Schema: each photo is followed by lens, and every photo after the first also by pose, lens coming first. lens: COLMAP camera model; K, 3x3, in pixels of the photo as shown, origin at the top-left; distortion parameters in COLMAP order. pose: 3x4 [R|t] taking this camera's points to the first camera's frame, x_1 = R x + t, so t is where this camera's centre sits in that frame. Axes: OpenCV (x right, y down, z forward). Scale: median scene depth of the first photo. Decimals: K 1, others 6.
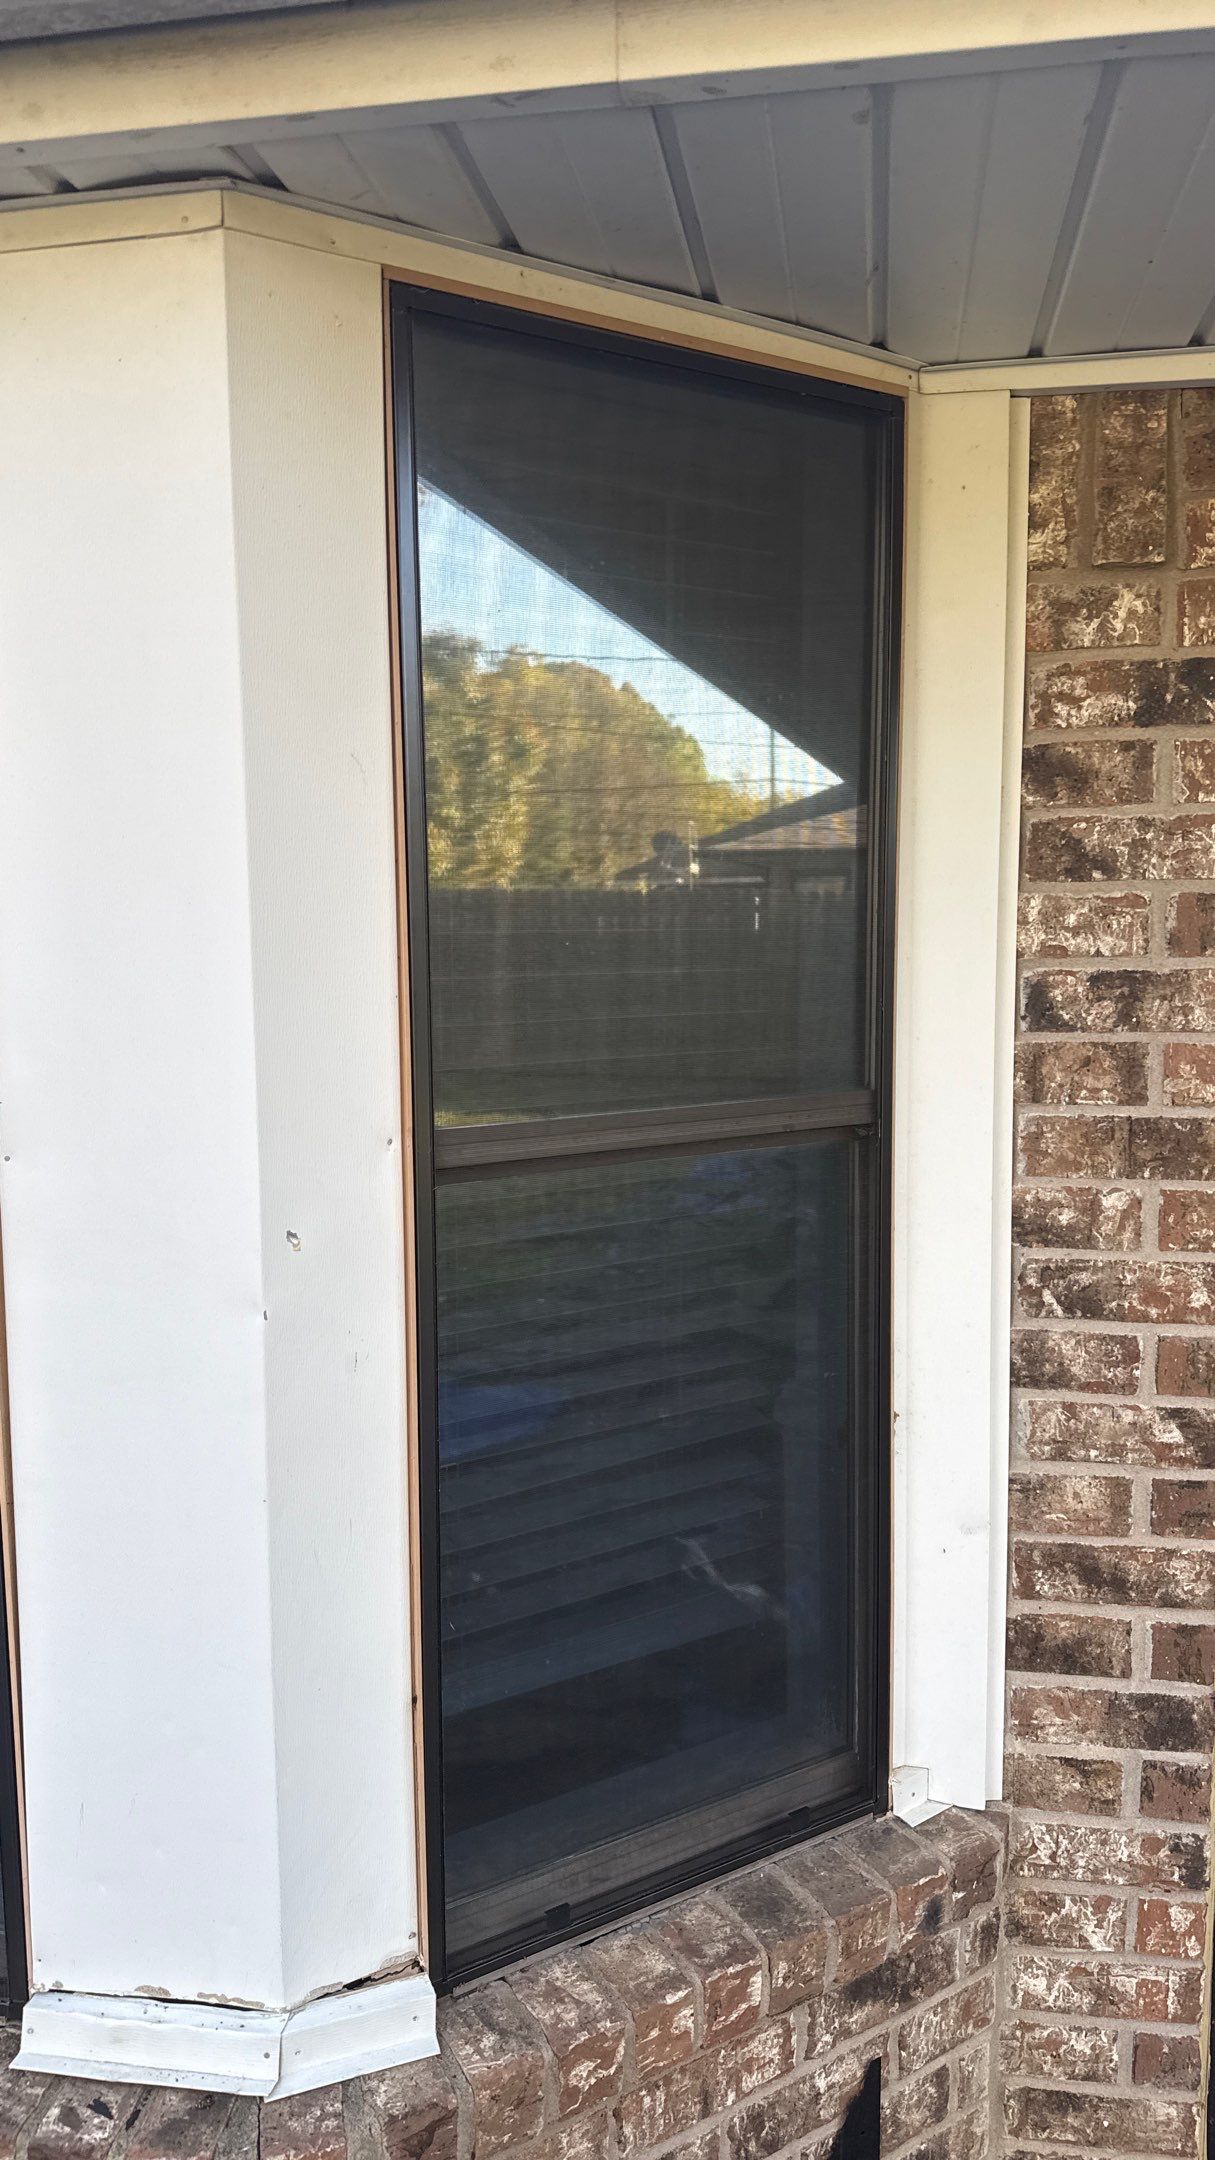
lens RADIAL K [[1546.0, 0, 563.6], [0, 1546.0, 1054.5], [0, 0, 1]] dist [0.006588, -0.017780]
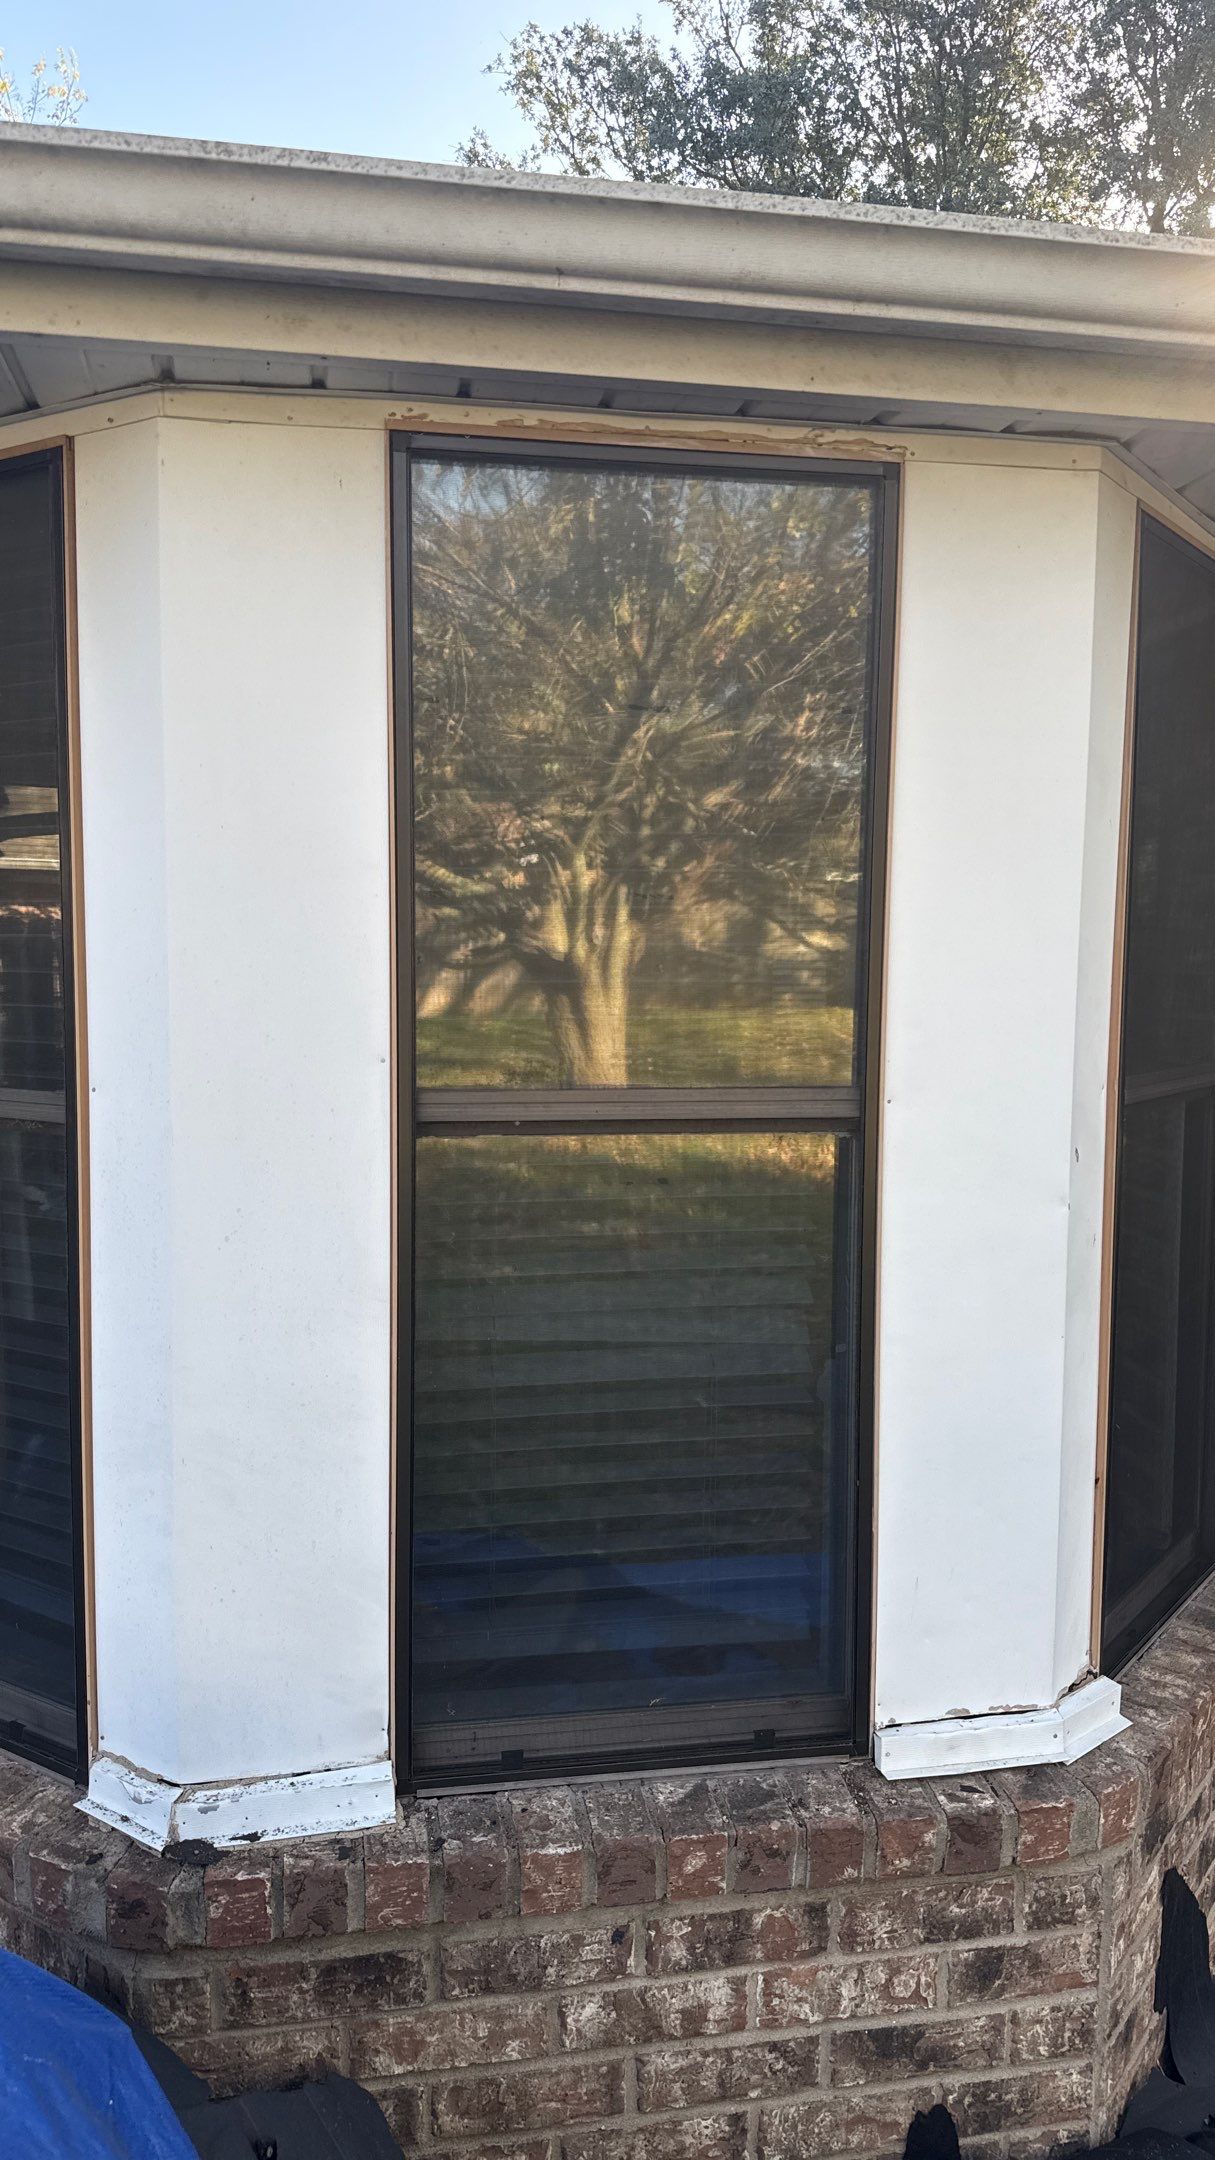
lens RADIAL K [[1546.0, 0, 563.6], [0, 1546.0, 1054.5], [0, 0, 1]] dist [0.006588, -0.017780]
pose [[0.939125, -0.010404, 0.343418, -1.078501], [0.019922, 0.999509, -0.024199, 0.050409], [-0.342997, 0.029568, 0.938871, -0.188246]]
